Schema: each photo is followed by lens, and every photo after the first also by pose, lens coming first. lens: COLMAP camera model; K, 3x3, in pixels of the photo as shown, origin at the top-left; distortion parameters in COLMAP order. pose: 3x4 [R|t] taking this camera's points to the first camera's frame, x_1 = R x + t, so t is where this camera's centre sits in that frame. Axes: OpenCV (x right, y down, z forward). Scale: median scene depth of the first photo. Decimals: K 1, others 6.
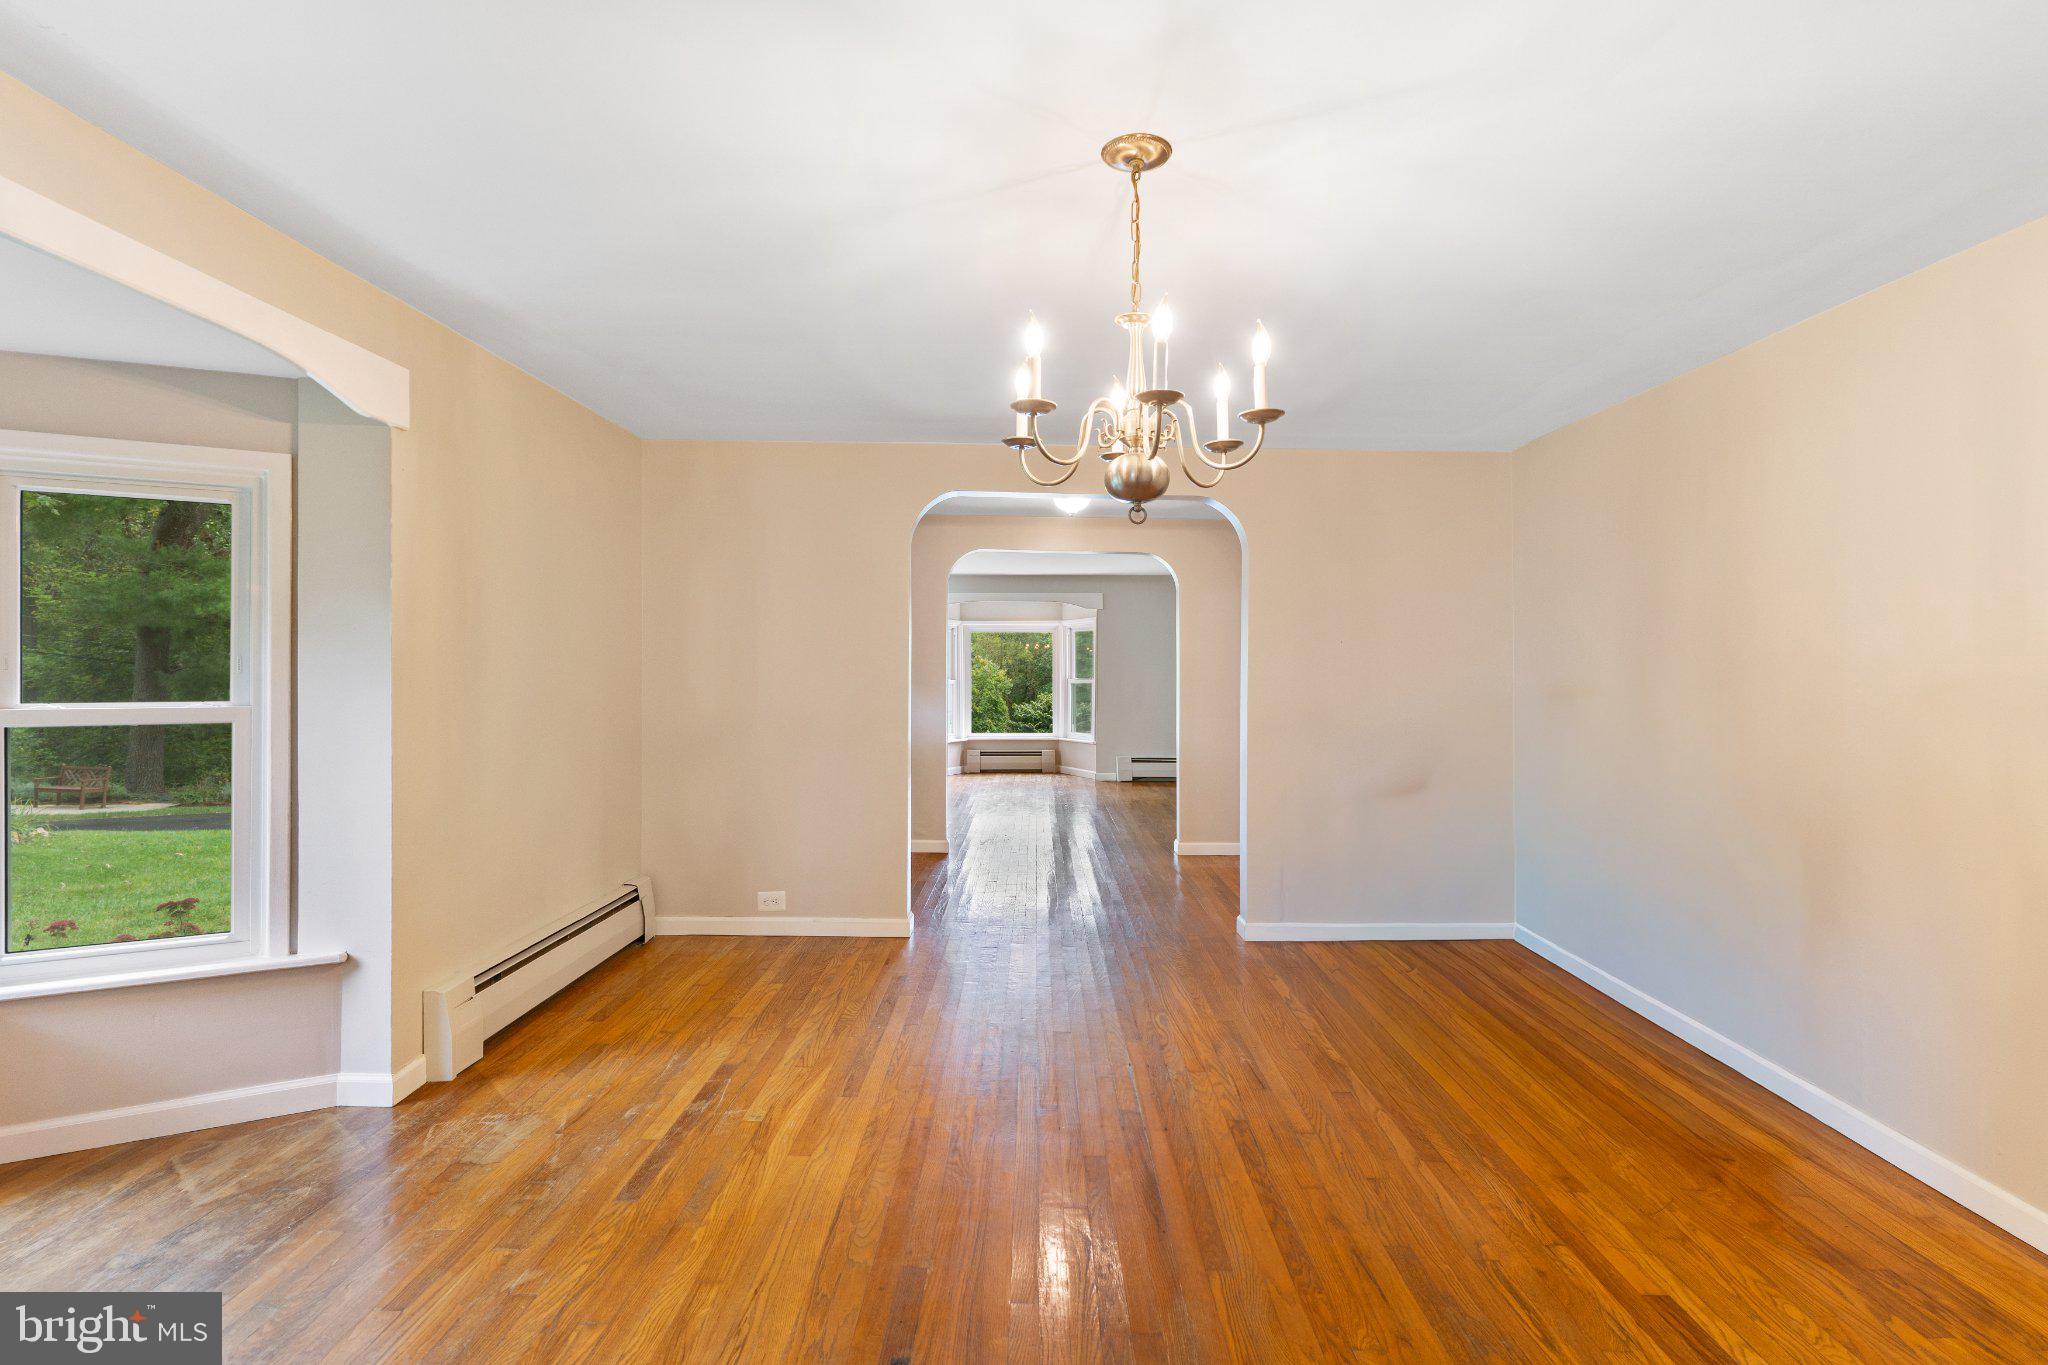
lens RADIAL K [[975.4, 0, 1028.7], [0, 975.4, 667.9], [0, 0, 1]] dist [0.000945, -0.000244]
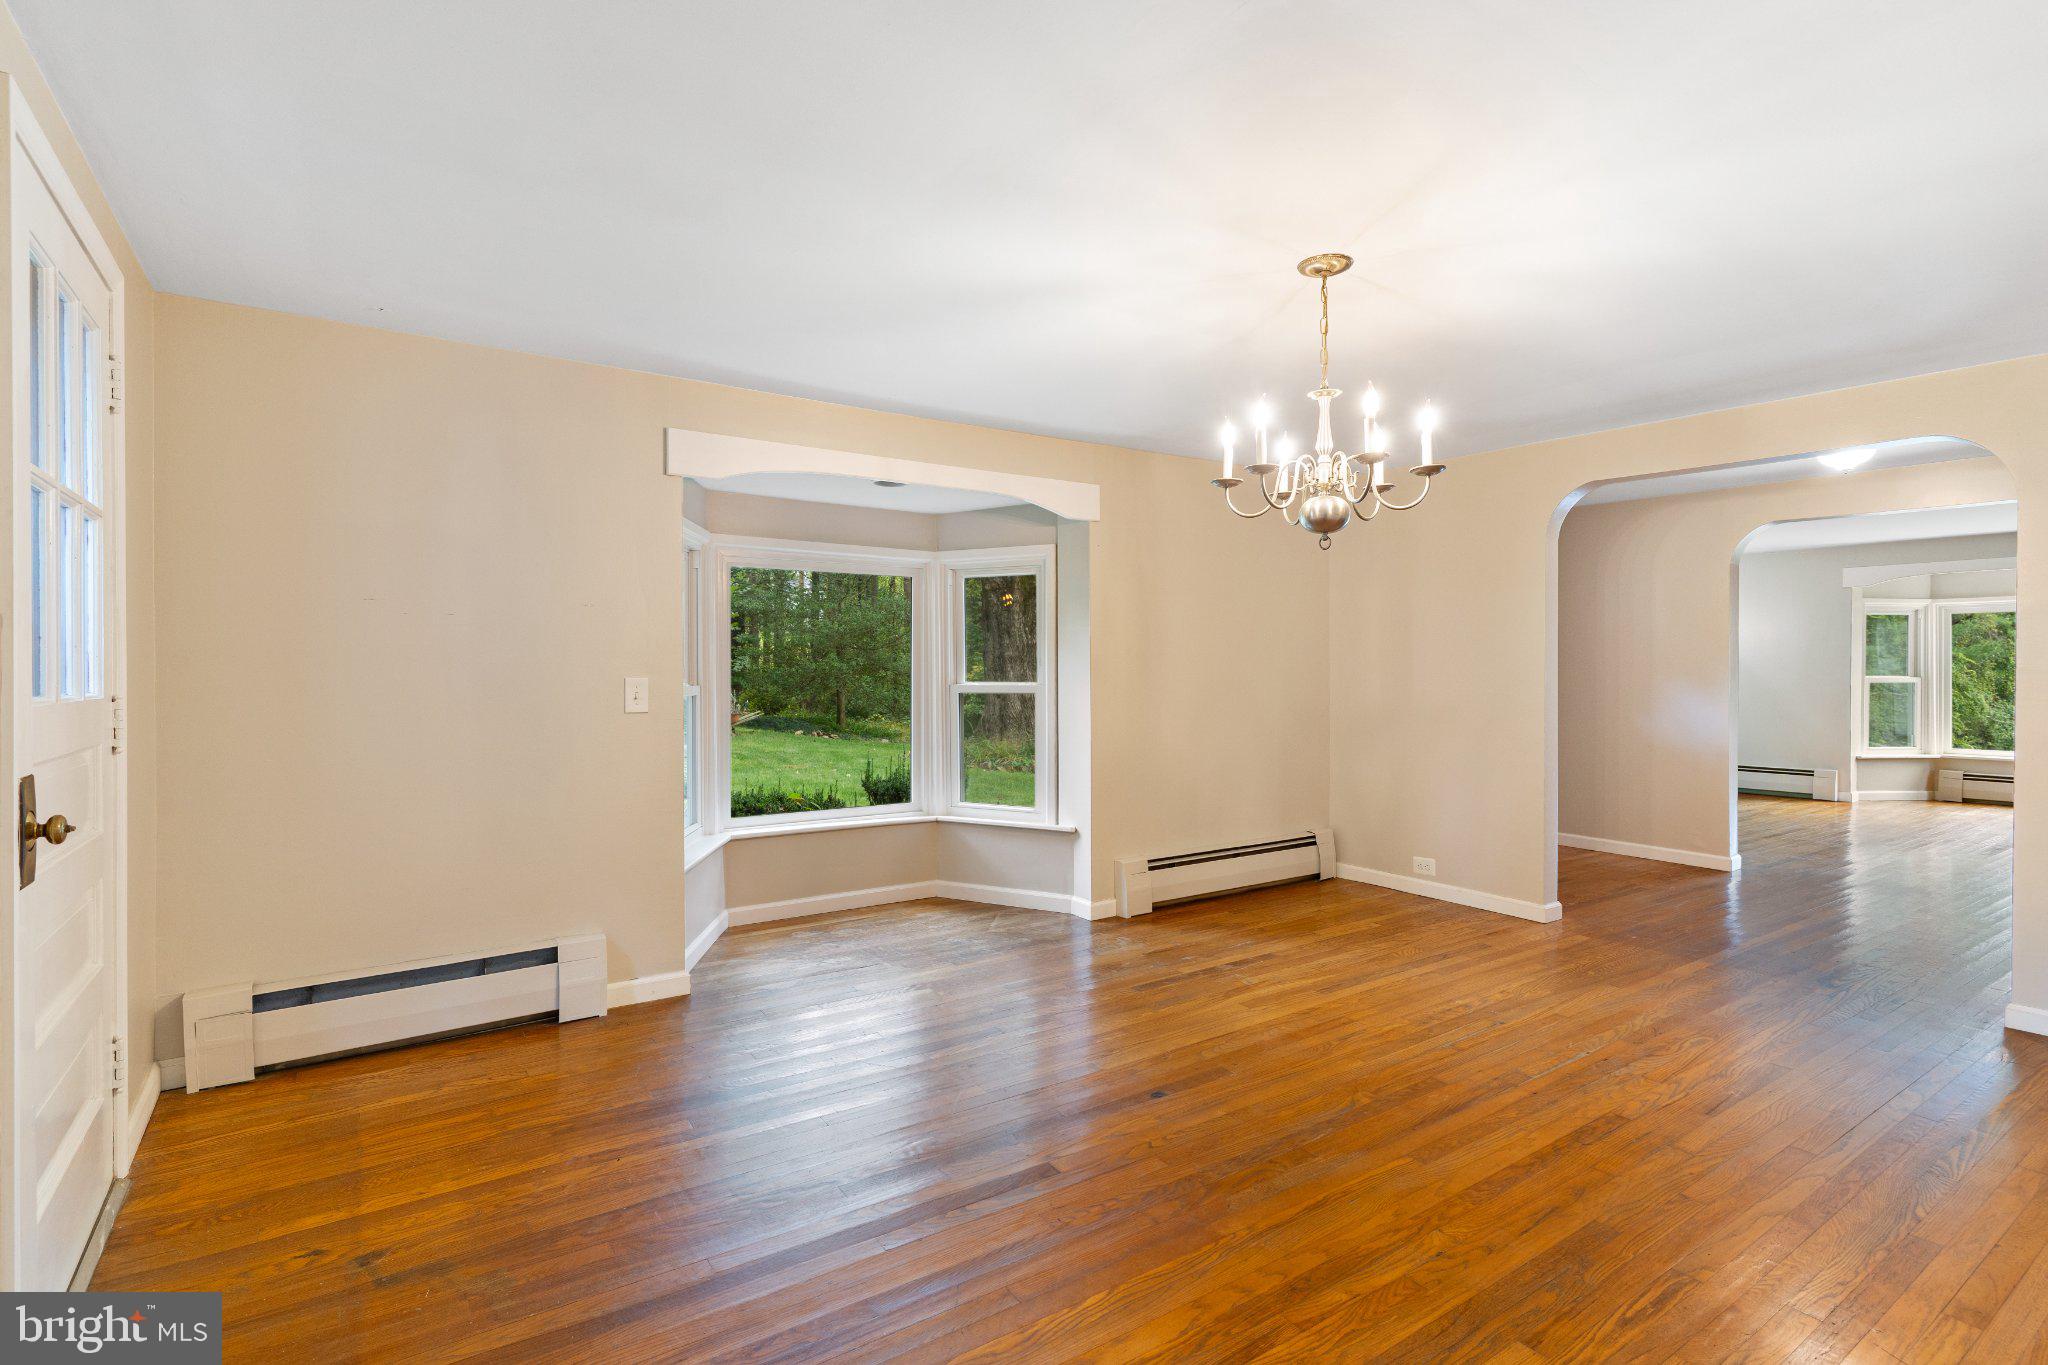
lens RADIAL K [[975.4, 0, 1016.7], [0, 975.4, 679.7], [0, 0, 1]] dist [0.000945, -0.000244]
pose [[0.559019, 0.007914, -0.829117, 0.683889], [0.004528, 0.999910, 0.012598, 0.005857], [0.829143, -0.010796, 0.558933, -0.056225]]
